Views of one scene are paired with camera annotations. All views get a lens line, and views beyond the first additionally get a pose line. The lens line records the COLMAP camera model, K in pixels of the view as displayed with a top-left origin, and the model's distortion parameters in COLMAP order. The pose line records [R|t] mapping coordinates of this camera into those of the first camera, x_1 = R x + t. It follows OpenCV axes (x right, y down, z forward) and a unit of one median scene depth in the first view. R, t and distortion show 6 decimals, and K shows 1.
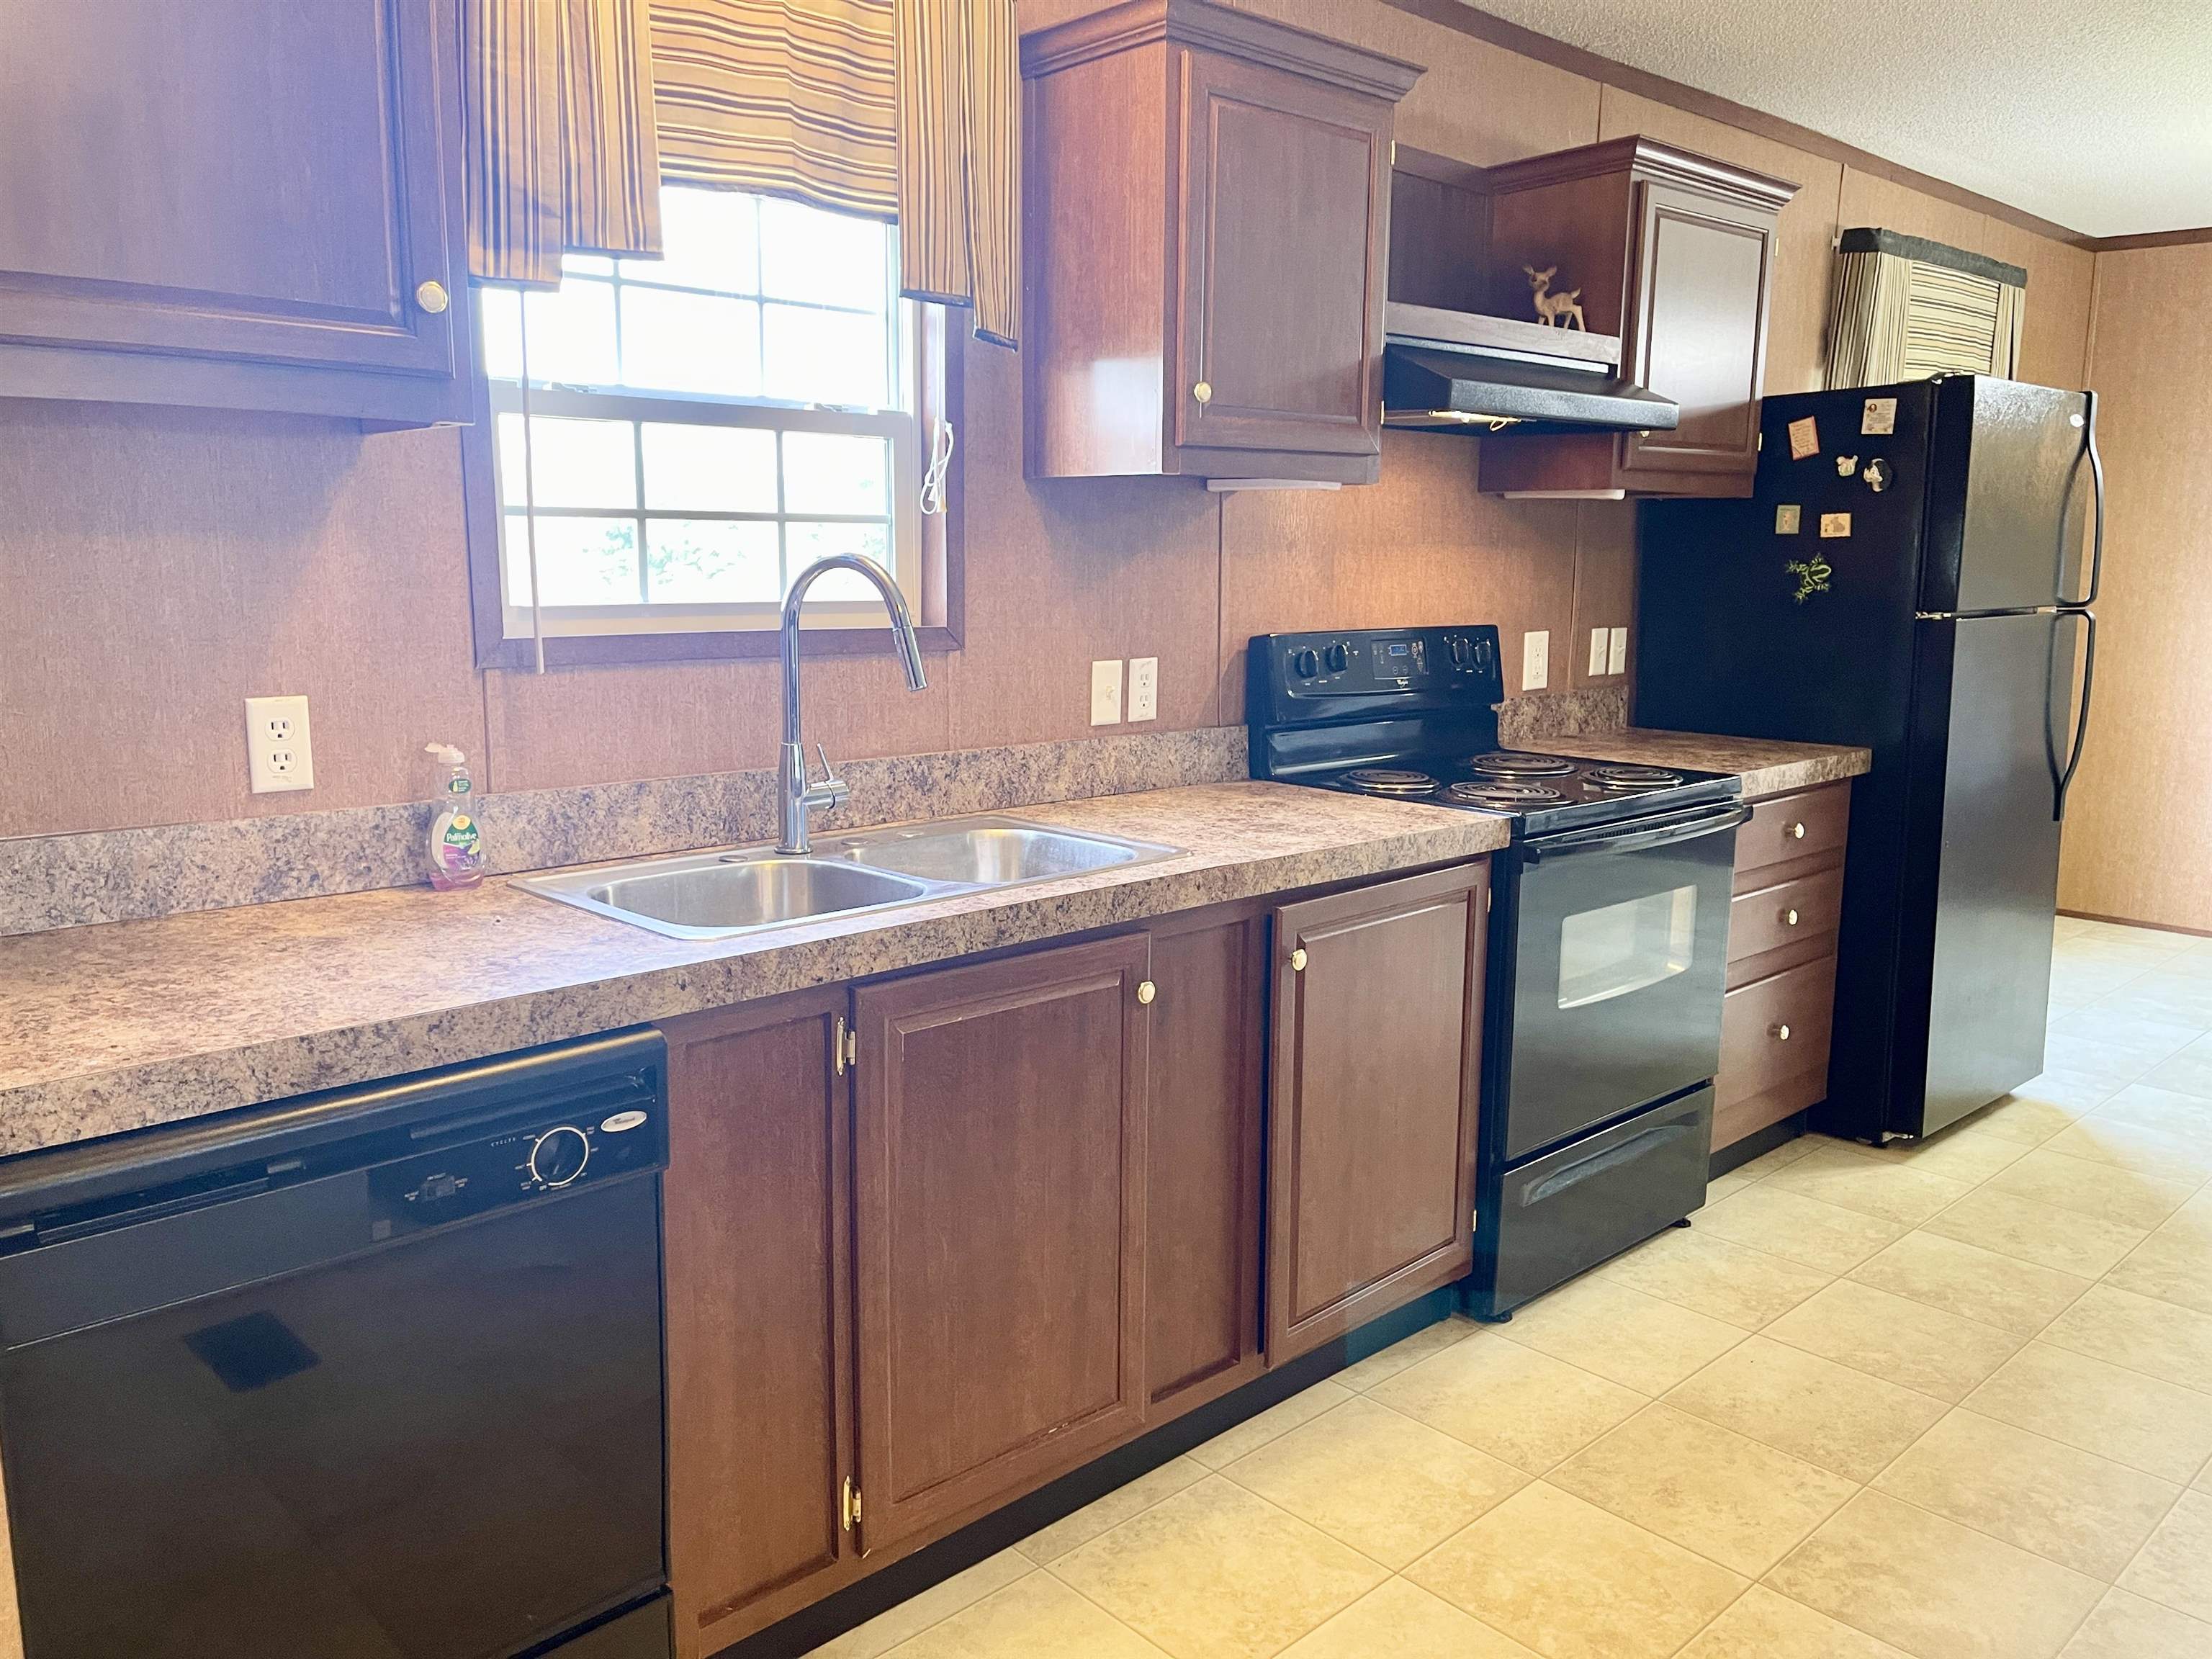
lens RADIAL K [[1666.9, 0, 1096.6], [0, 1666.9, 839.1], [0, 0, 1]] dist [0.058303, -0.087892]
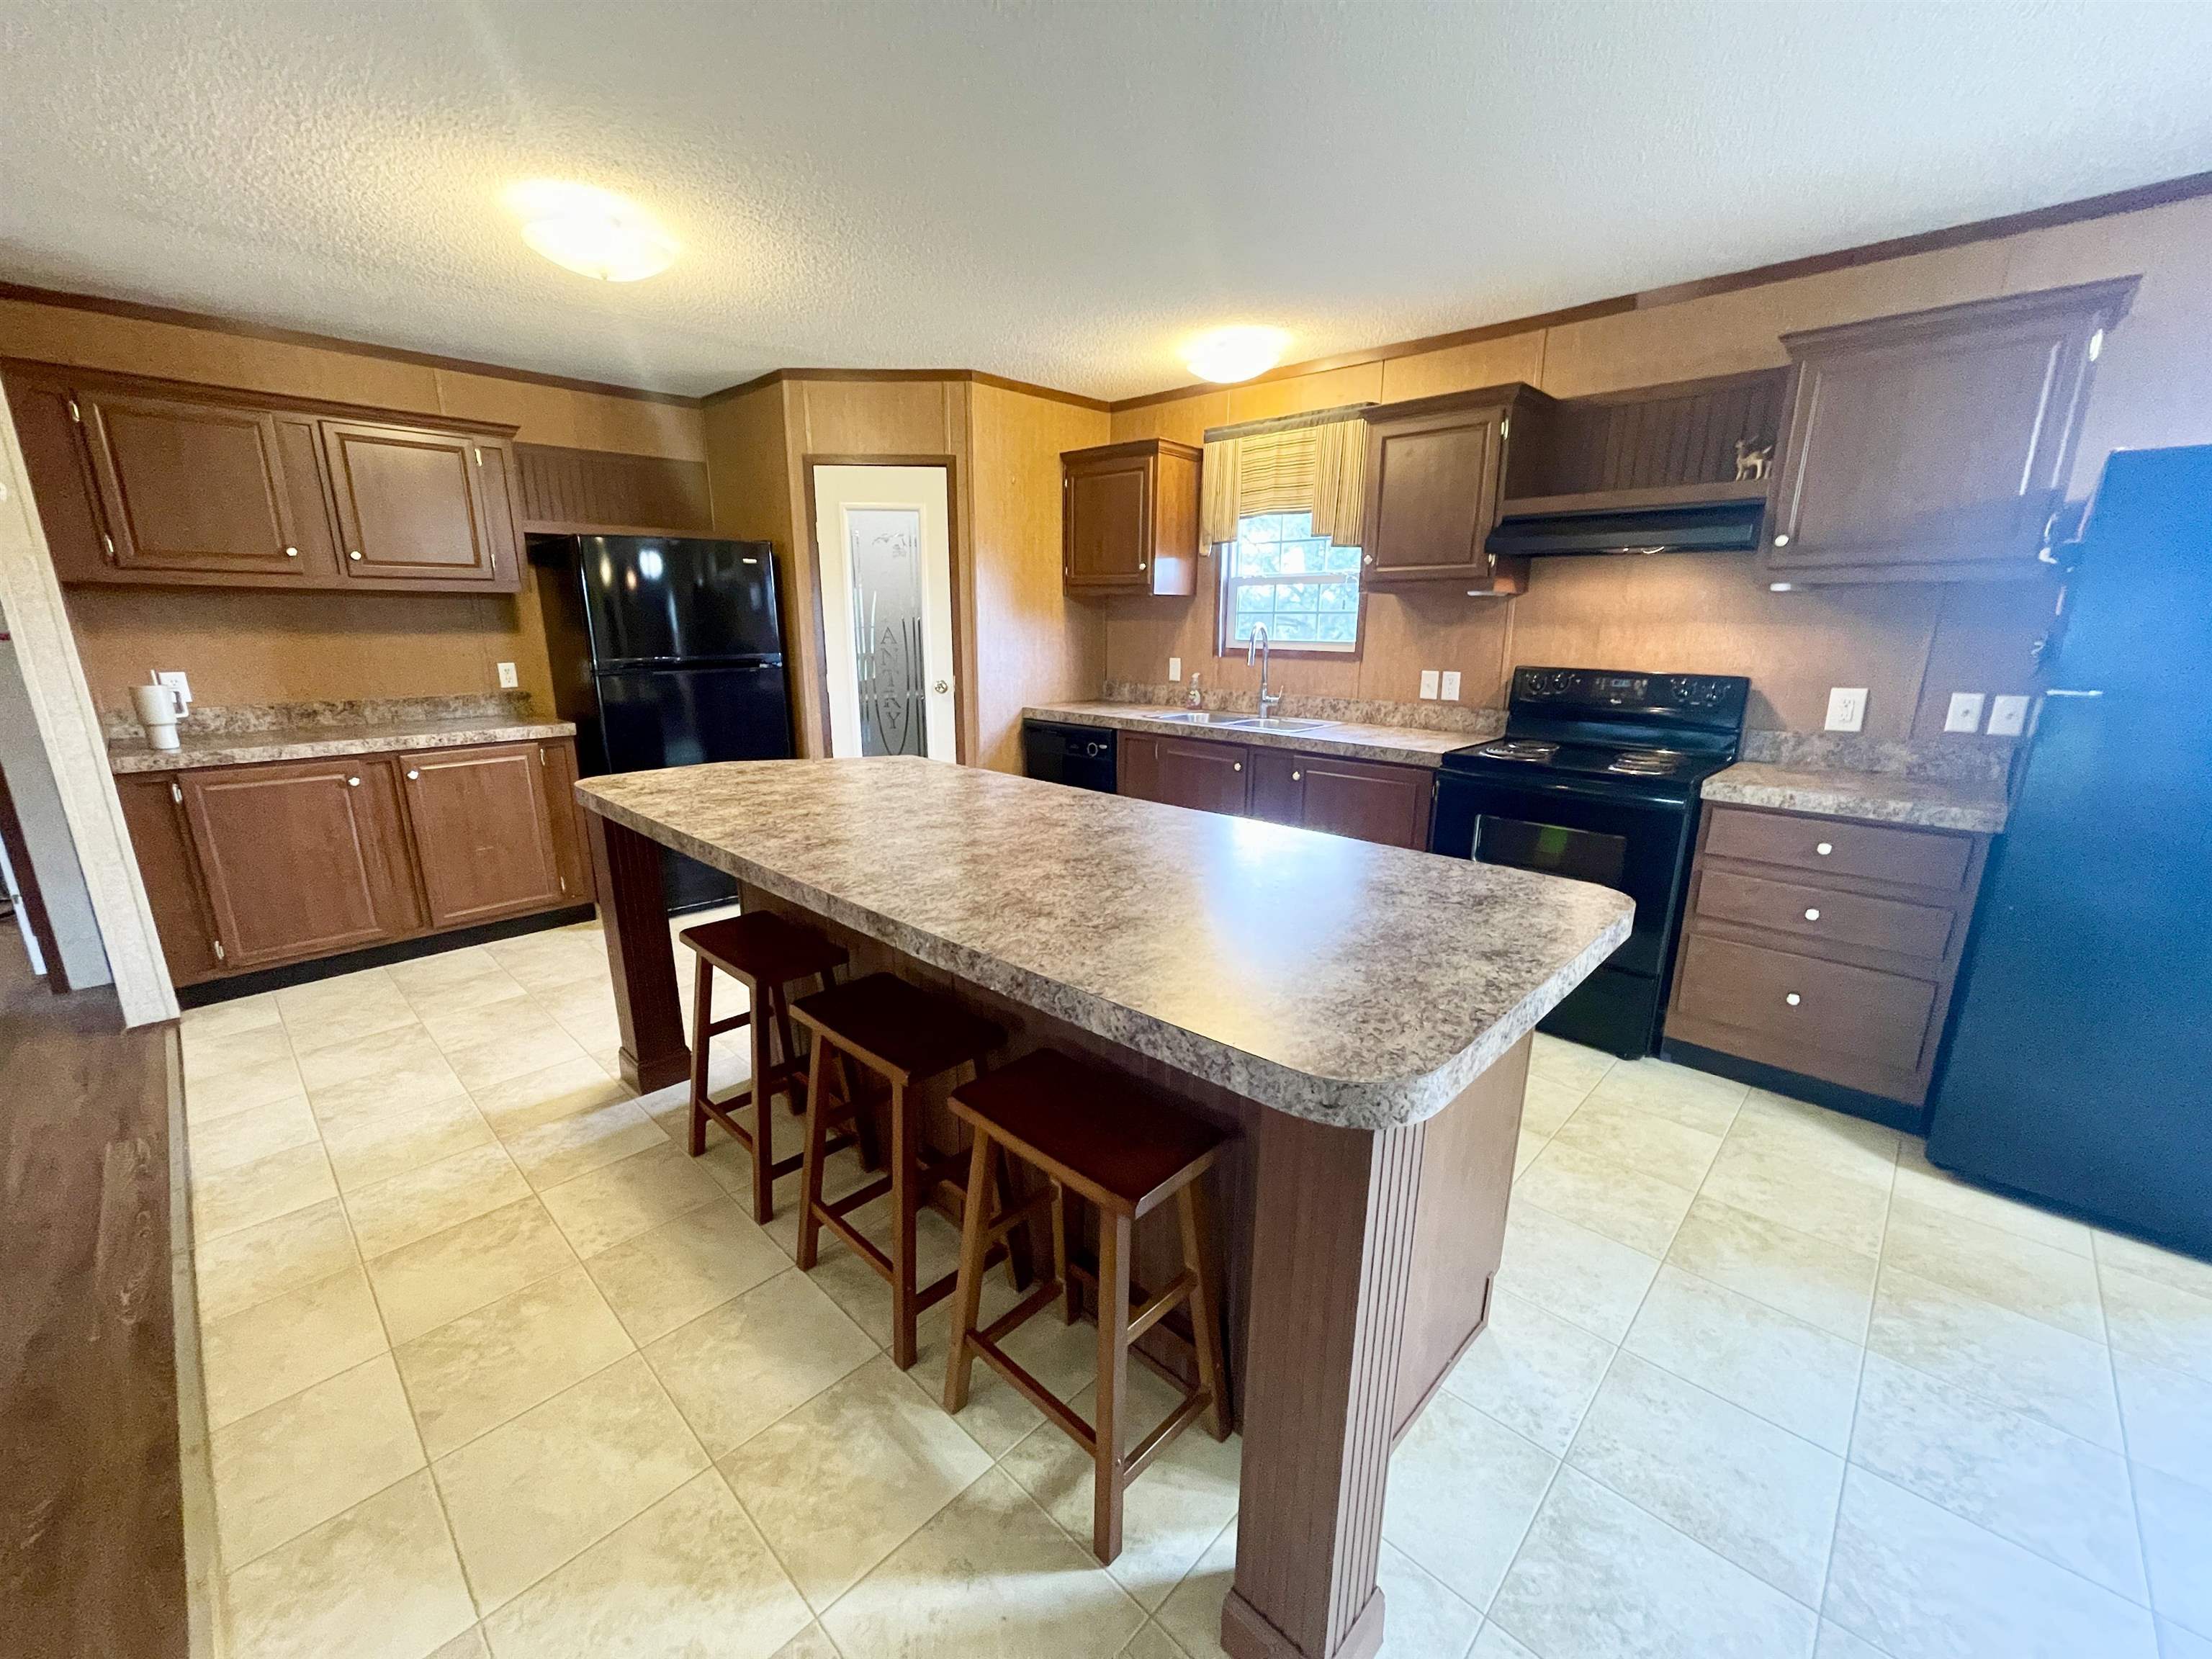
lens RADIAL K [[889.9, 0, 1103.3], [0, 889.9, 848.2], [0, 0, 1]] dist [-0.007631, 0.003378]
pose [[0.052545, 0.242444, -0.968741, 1.205079], [-0.177666, 0.956875, 0.229838, -0.071821], [0.982687, 0.160036, 0.093353, 0.452921]]
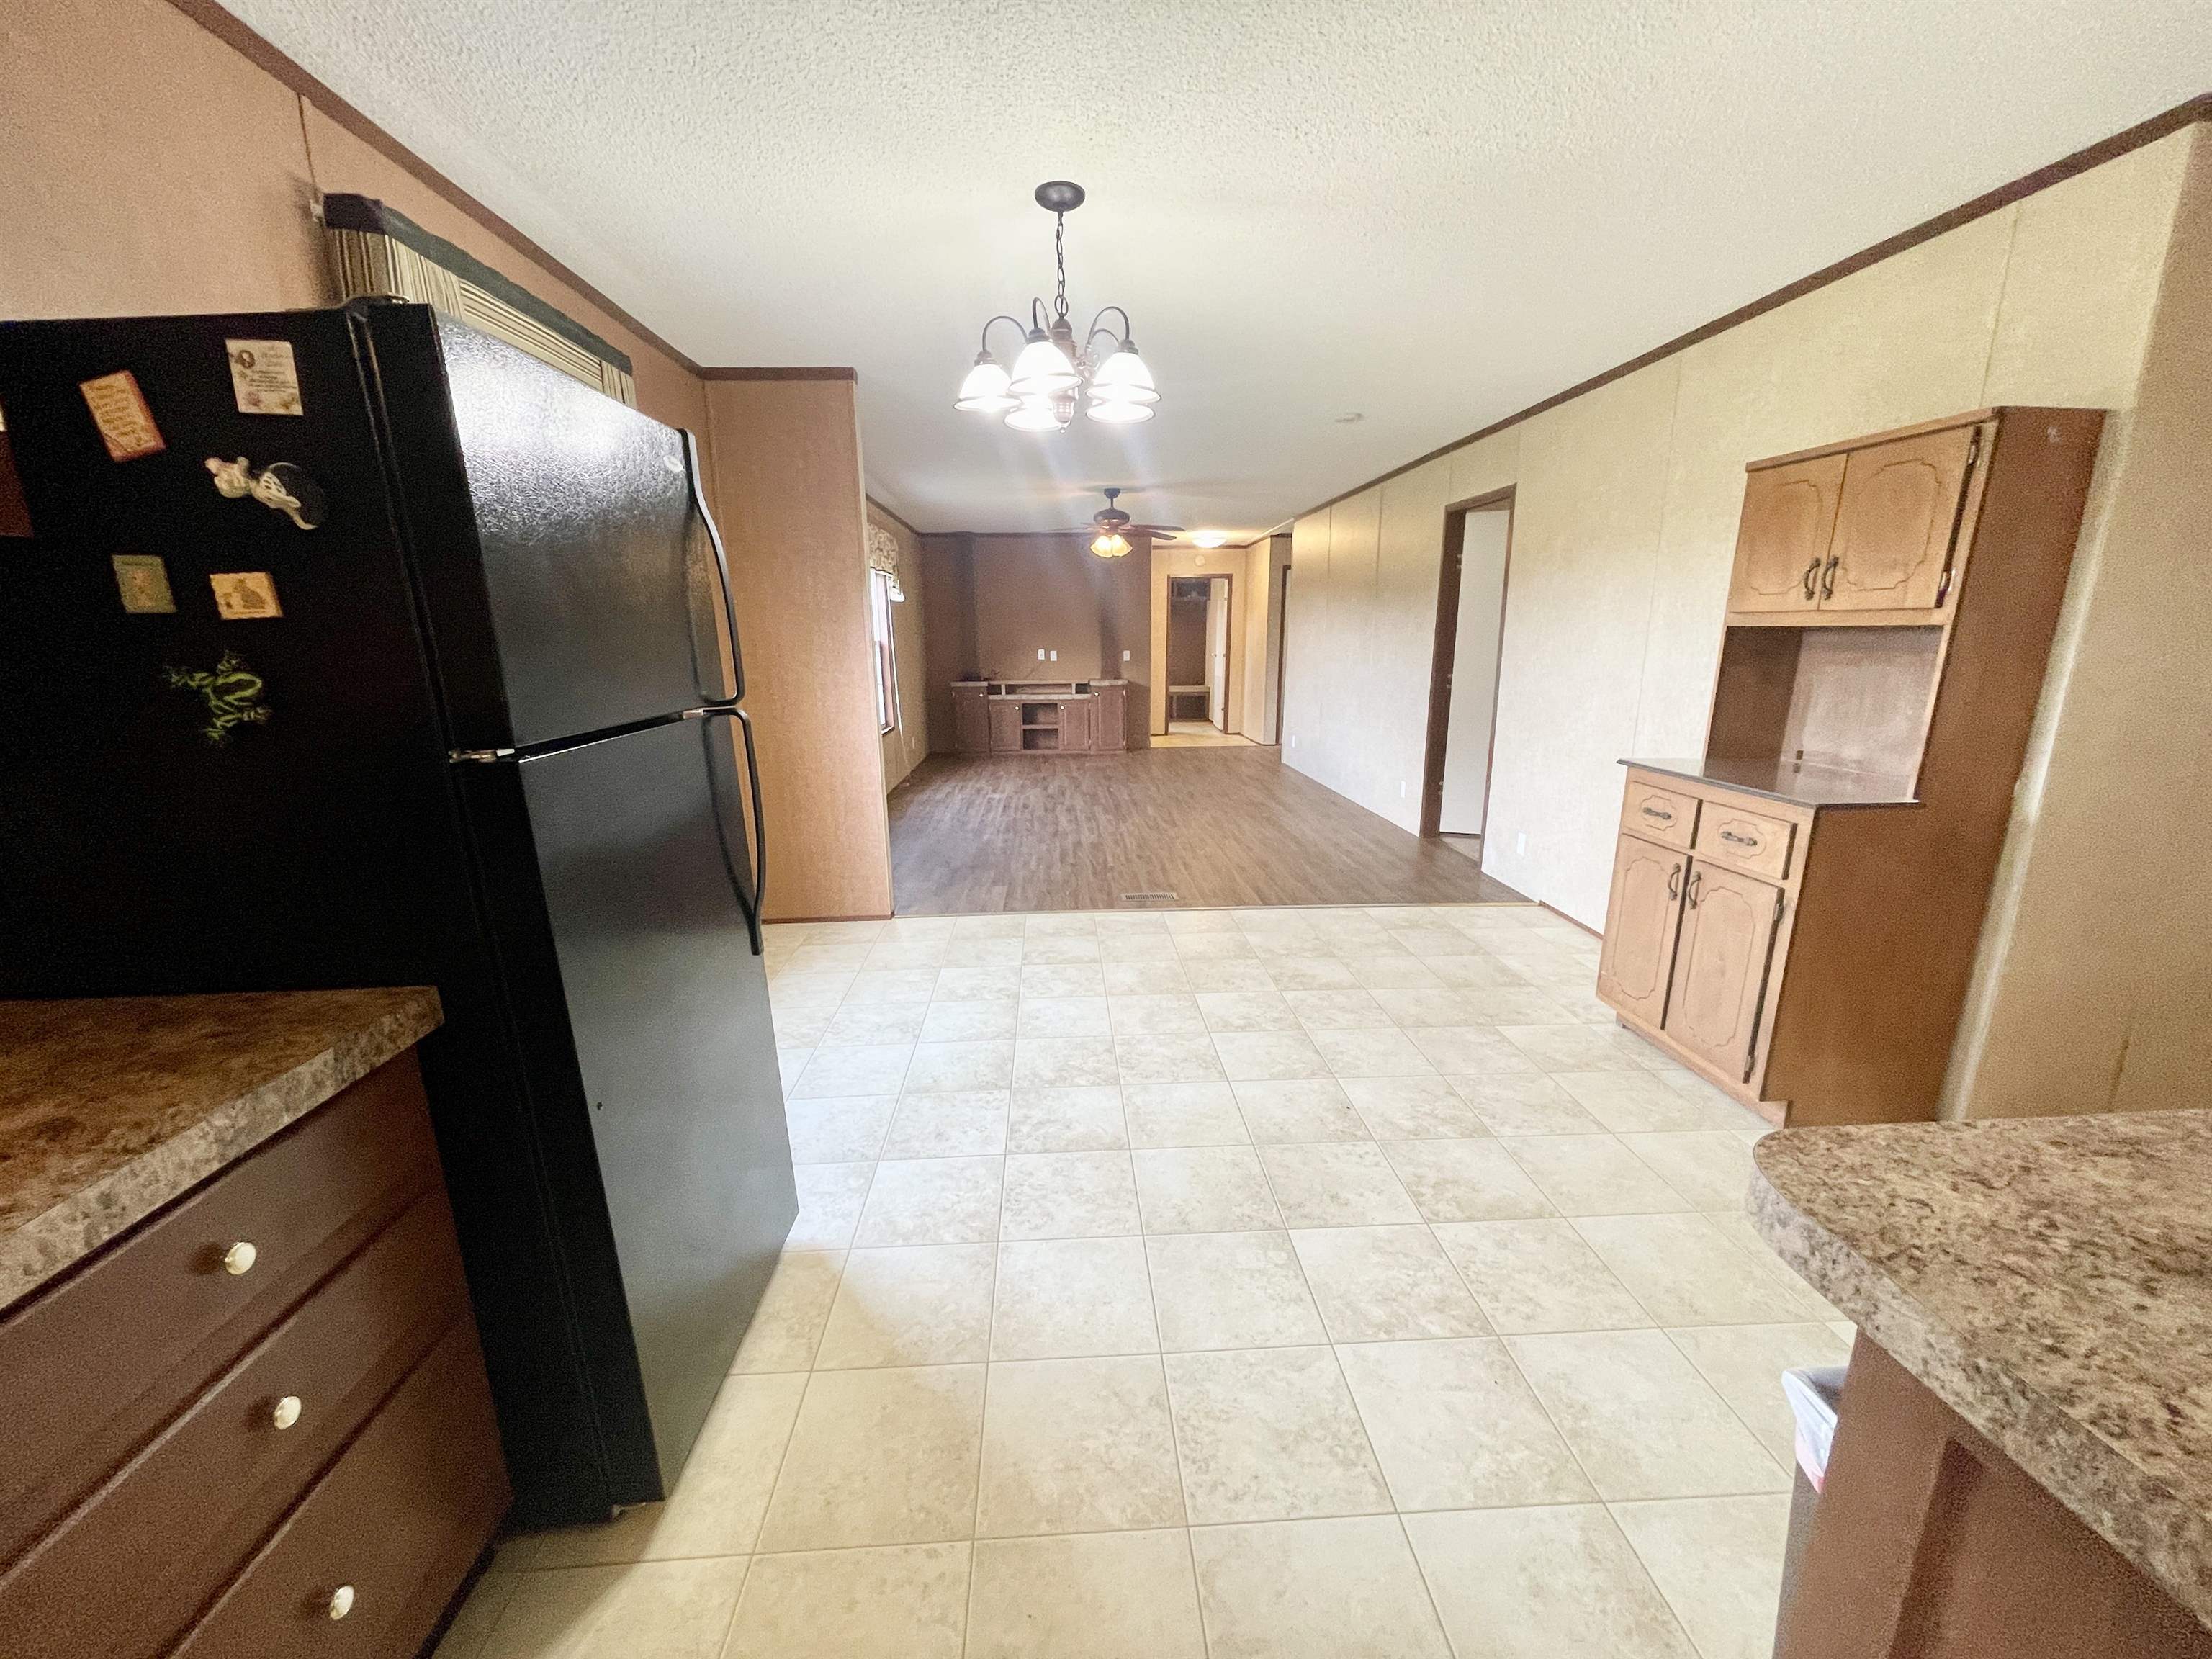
lens RADIAL K [[889.9, 0, 1096.1], [0, 889.9, 848.7], [0, 0, 1]] dist [-0.007631, 0.003378]
pose [[0.641565, -0.197175, 0.741294, 0.473054], [0.152571, 0.979891, 0.128594, -0.127317], [-0.751743, 0.030598, 0.658746, 0.756439]]
